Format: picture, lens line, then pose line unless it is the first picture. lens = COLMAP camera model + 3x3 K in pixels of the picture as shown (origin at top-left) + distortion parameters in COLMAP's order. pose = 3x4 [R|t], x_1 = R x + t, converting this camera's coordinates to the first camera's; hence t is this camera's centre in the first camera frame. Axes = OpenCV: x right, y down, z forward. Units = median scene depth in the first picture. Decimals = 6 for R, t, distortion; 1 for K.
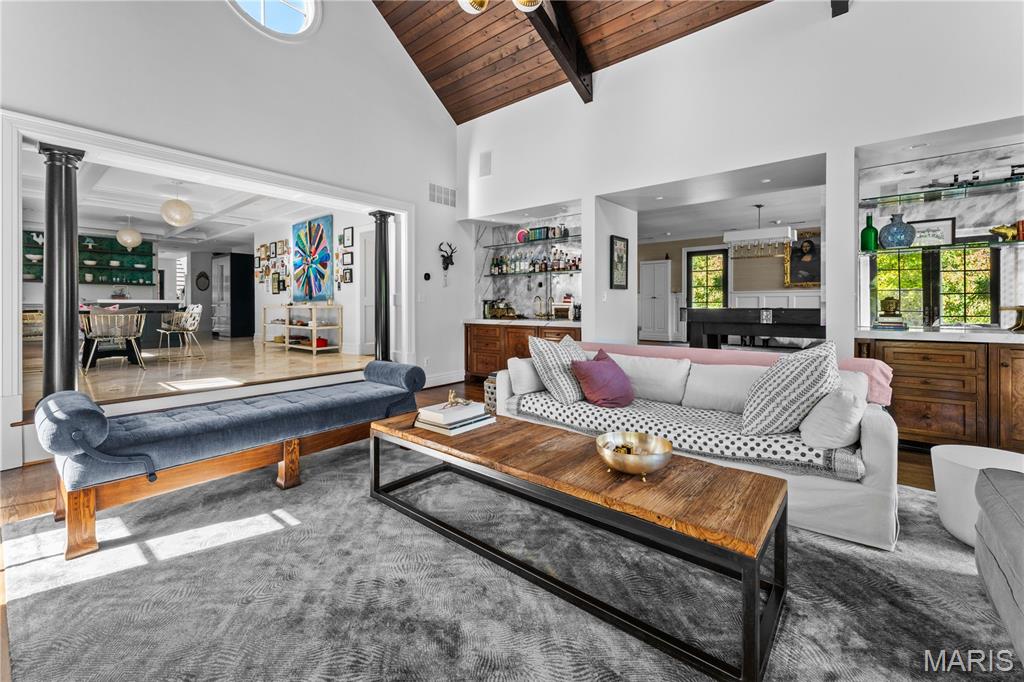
lens RADIAL K [[423.4, 0, 511.9], [0, 423.4, 307.2], [0, 0, 1]] dist [0.001953, 0.000116]
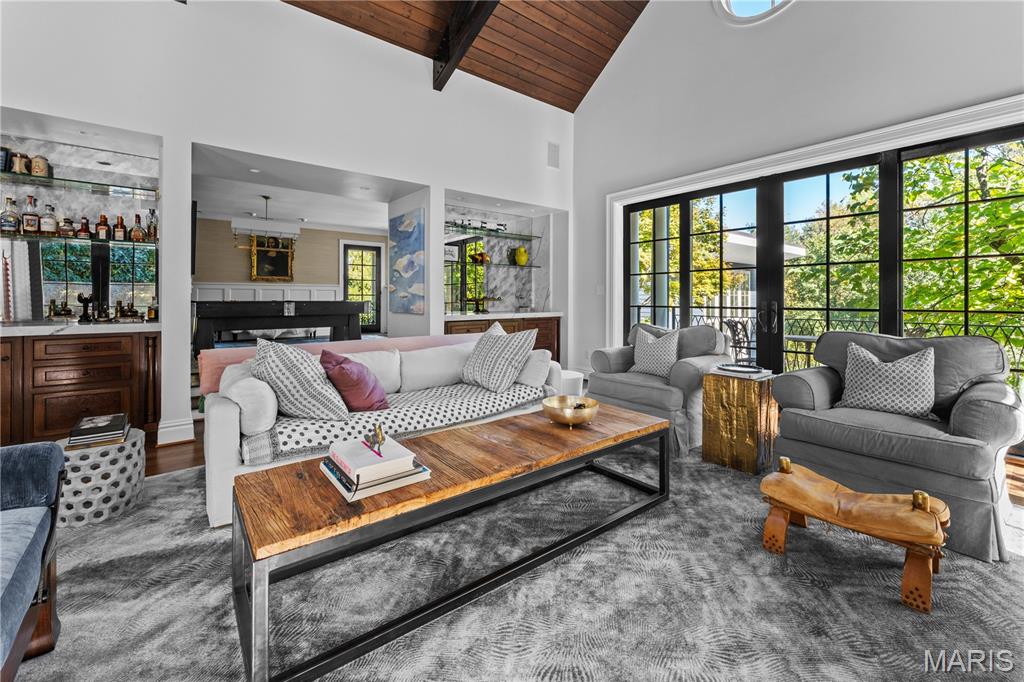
lens RADIAL K [[426.0, 0, 513.1], [0, 426.0, 296.4], [0, 0, 1]] dist [0.014039, 0.000034]
pose [[0.208400, 0.005620, 0.978027, -0.728518], [0.001274, 0.999981, -0.006017, -0.003452], [-0.978043, 0.002500, 0.208389, 0.614606]]
